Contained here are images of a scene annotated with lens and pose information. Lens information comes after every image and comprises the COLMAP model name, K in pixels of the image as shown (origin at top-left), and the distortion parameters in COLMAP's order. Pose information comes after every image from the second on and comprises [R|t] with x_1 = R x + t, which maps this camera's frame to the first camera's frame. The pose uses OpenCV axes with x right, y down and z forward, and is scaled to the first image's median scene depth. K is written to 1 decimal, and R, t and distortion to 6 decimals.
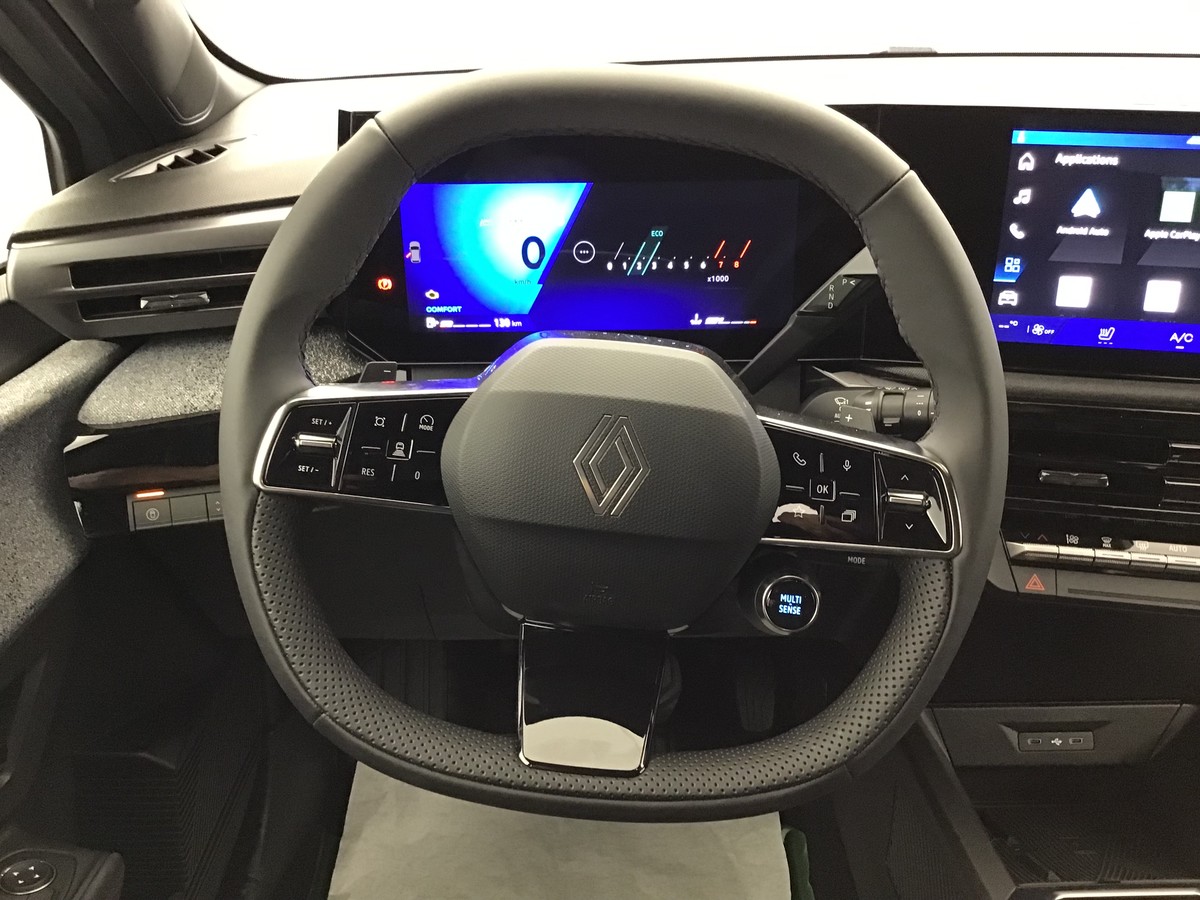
lens RADIAL K [[1095.6, 0, 596.4], [0, 1095.6, 442.4], [0, 0, 1]] dist [0.094547, -0.223950]
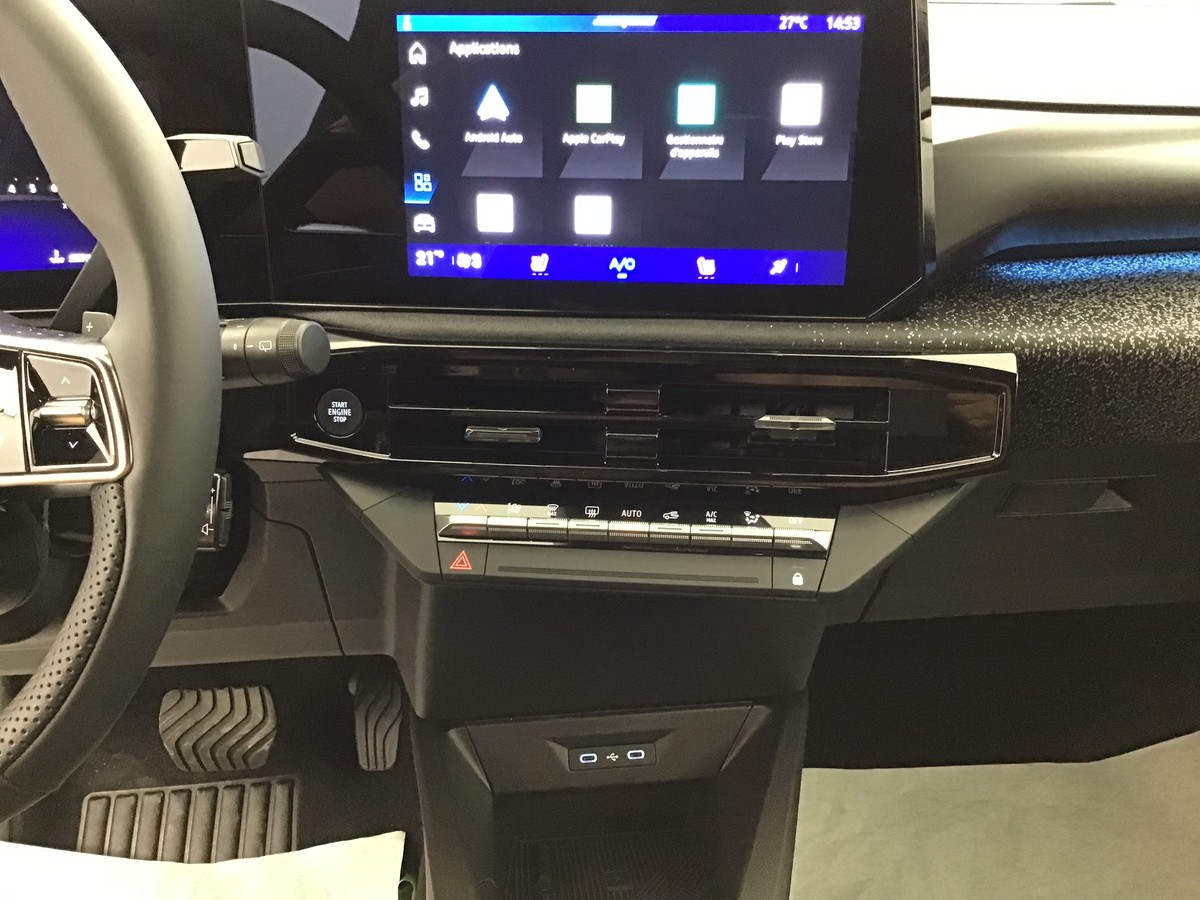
lens RADIAL K [[1102.0, 0, 600.0], [0, 1102.0, 450.0], [0, 0, 1]] dist [0.137727, -0.323145]
pose [[0.995464, -0.033534, 0.089036, 0.432592], [0.036526, 0.998814, -0.032195, 0.074483], [-0.087851, 0.035301, 0.995508, 0.160333]]
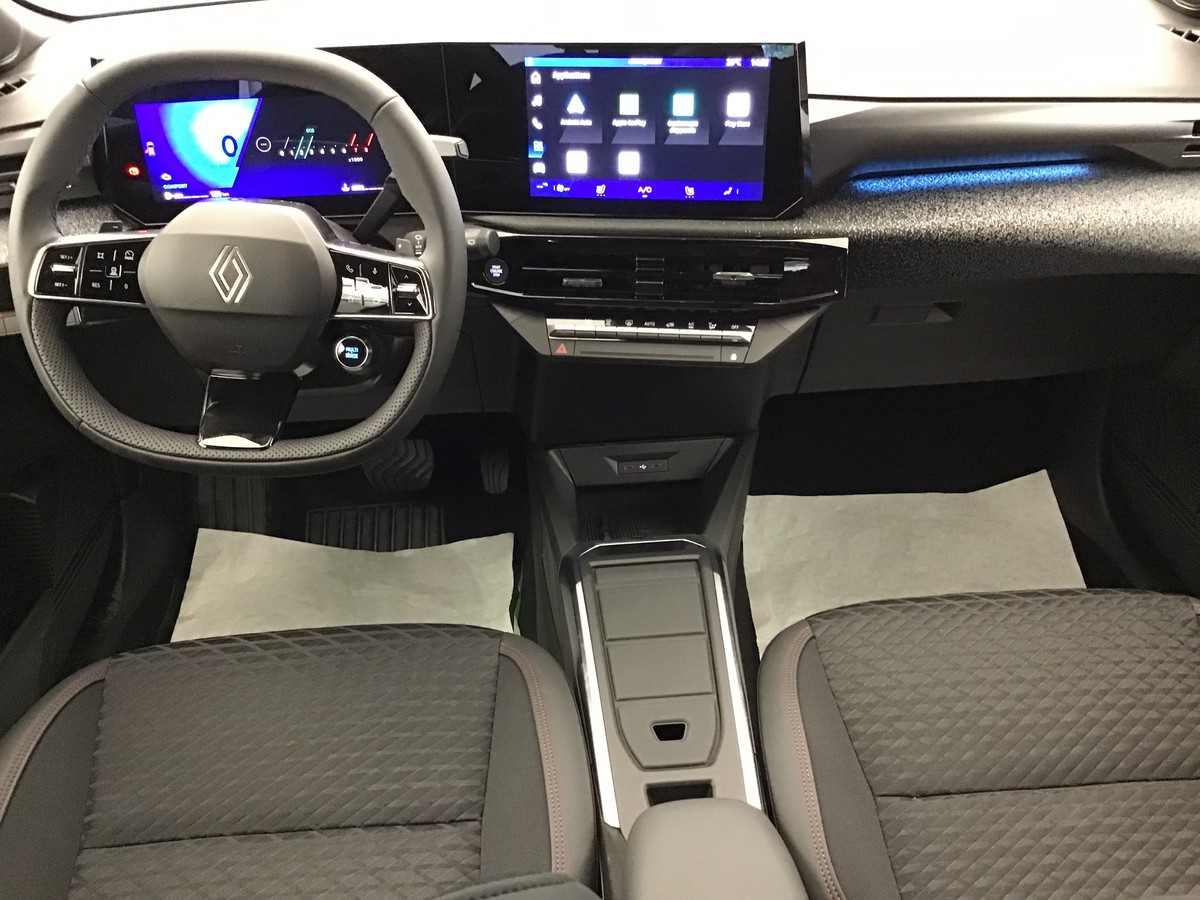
lens RADIAL K [[1102.0, 0, 600.0], [0, 1102.0, 450.0], [0, 0, 1]] dist [0.137727, -0.323145]
pose [[0.998194, -0.046946, 0.037474, 0.388363], [0.042006, 0.991494, 0.123188, 0.077274], [-0.042939, -0.121392, 0.991676, -0.624095]]
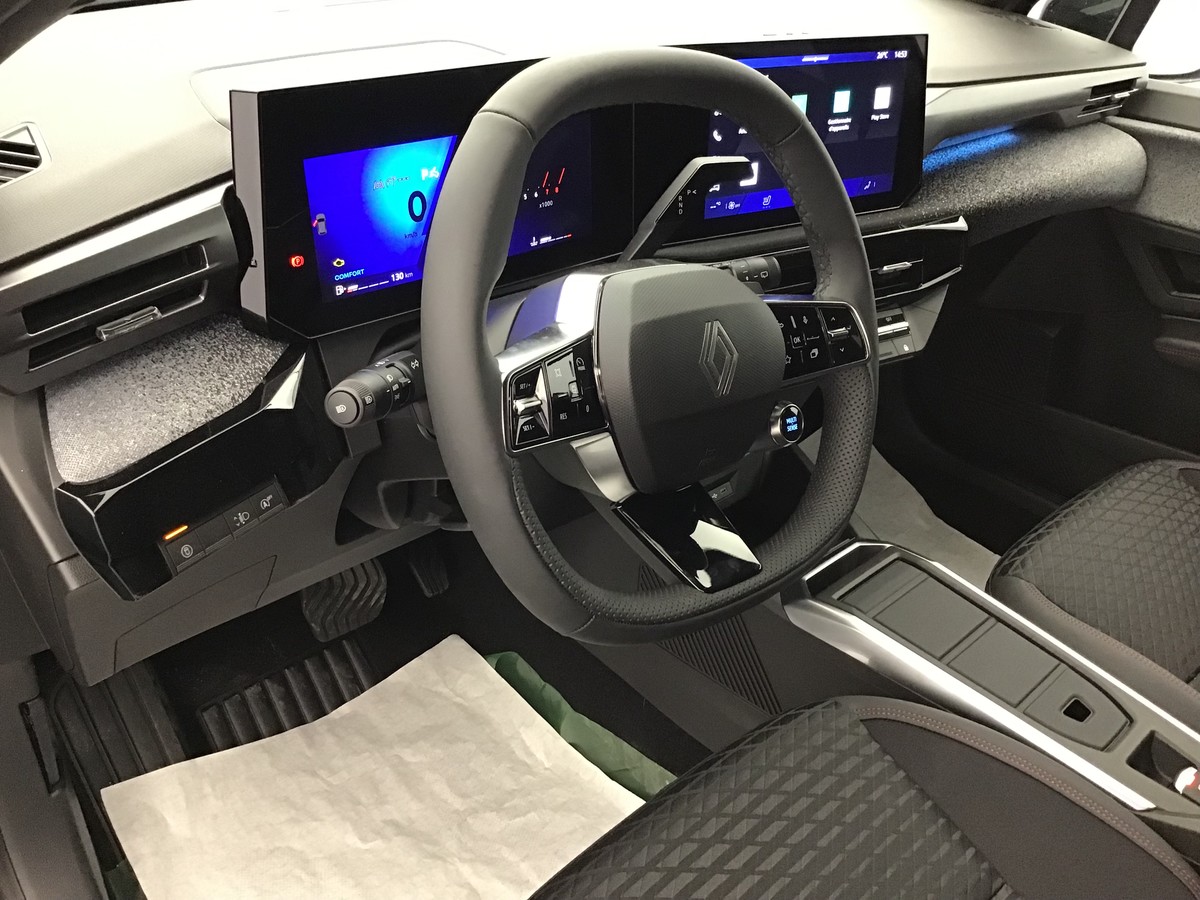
lens RADIAL K [[1102.0, 0, 600.0], [0, 1102.0, 450.0], [0, 0, 1]] dist [0.137727, -0.323145]
pose [[0.712966, -0.297926, 0.634760, -0.720078], [0.218572, 0.954572, 0.202530, -0.130384], [-0.666263, -0.005656, 0.745696, 0.063654]]
